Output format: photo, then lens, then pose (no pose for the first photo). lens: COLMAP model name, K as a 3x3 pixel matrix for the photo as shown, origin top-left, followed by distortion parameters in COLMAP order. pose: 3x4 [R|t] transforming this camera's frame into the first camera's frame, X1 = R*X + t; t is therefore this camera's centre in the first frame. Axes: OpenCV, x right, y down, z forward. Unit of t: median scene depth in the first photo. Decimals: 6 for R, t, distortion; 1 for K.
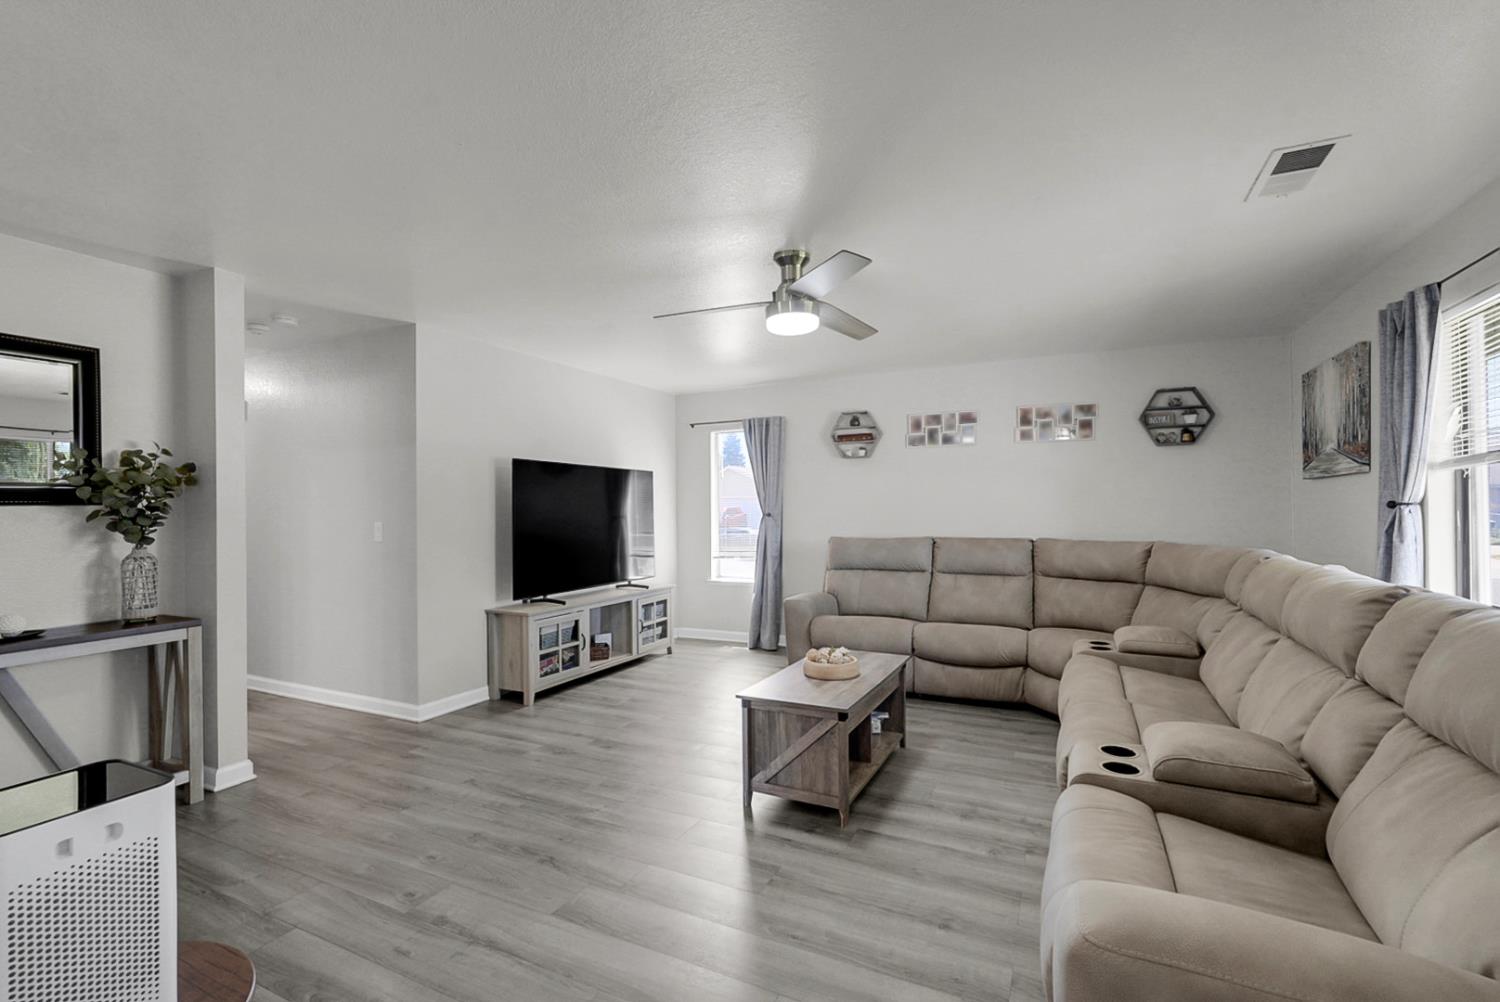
lens RADIAL K [[663.1, 0, 729.9], [0, 663.1, 504.9], [0, 0, 1]] dist [-0.000377, 0.000007]
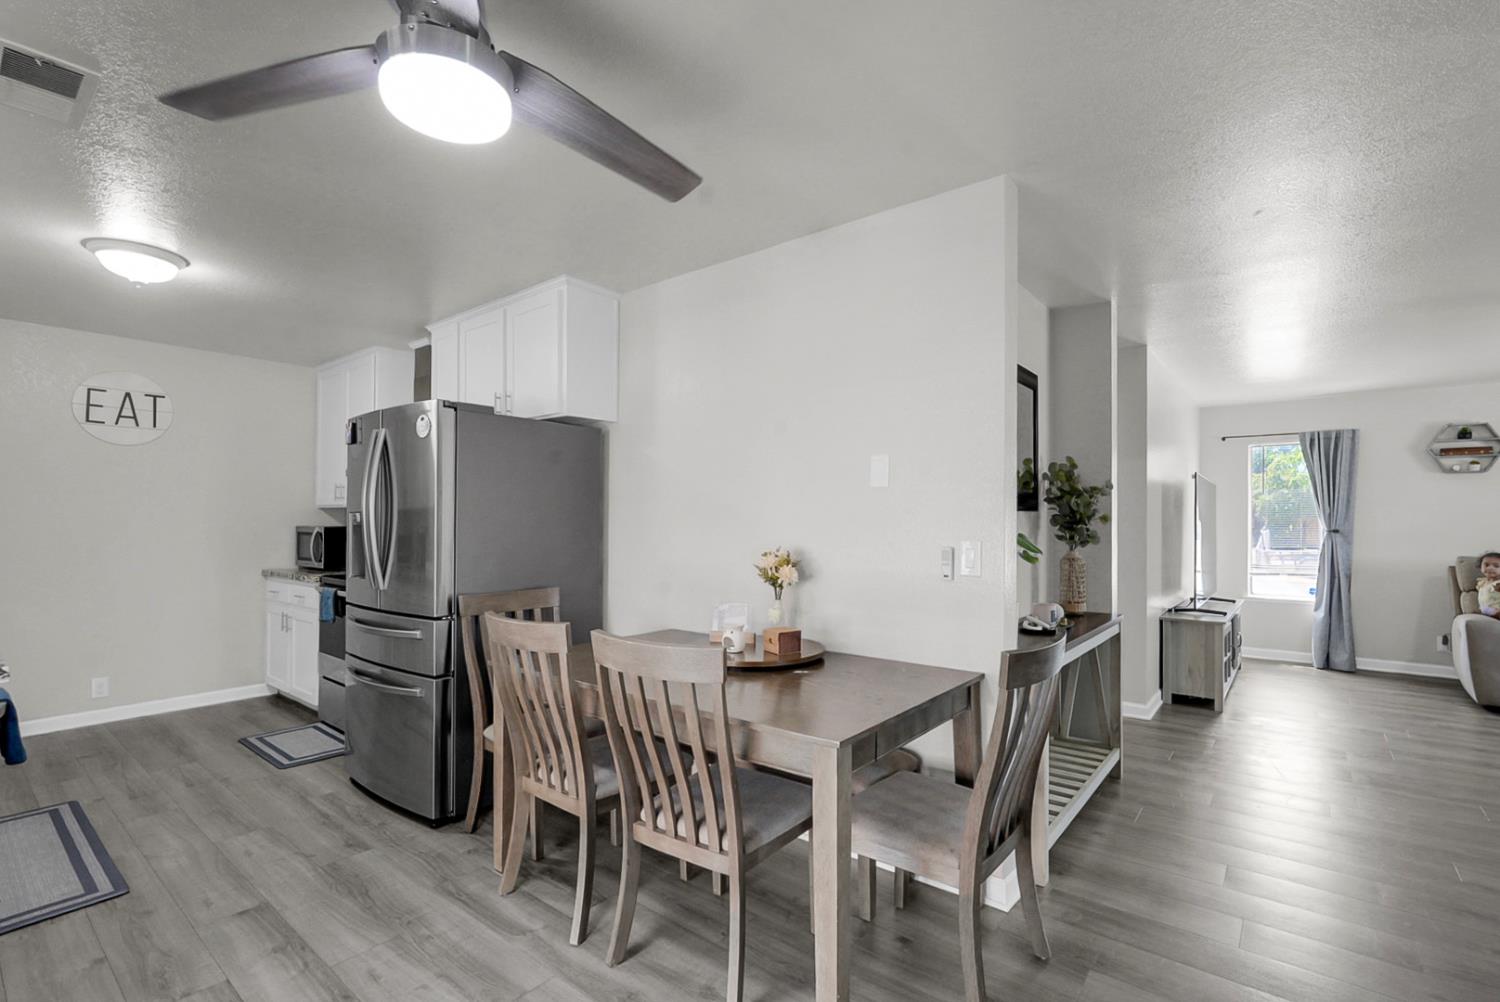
lens RADIAL K [[674.6, 0, 766.9], [0, 674.6, 511.3], [0, 0, 1]] dist [-0.009344, 0.005488]
pose [[0.979170, 0.014102, -0.202552, -0.707031], [-0.014798, 0.999889, -0.001921, 0.000148], [0.202503, 0.004878, 0.979270, -0.161923]]
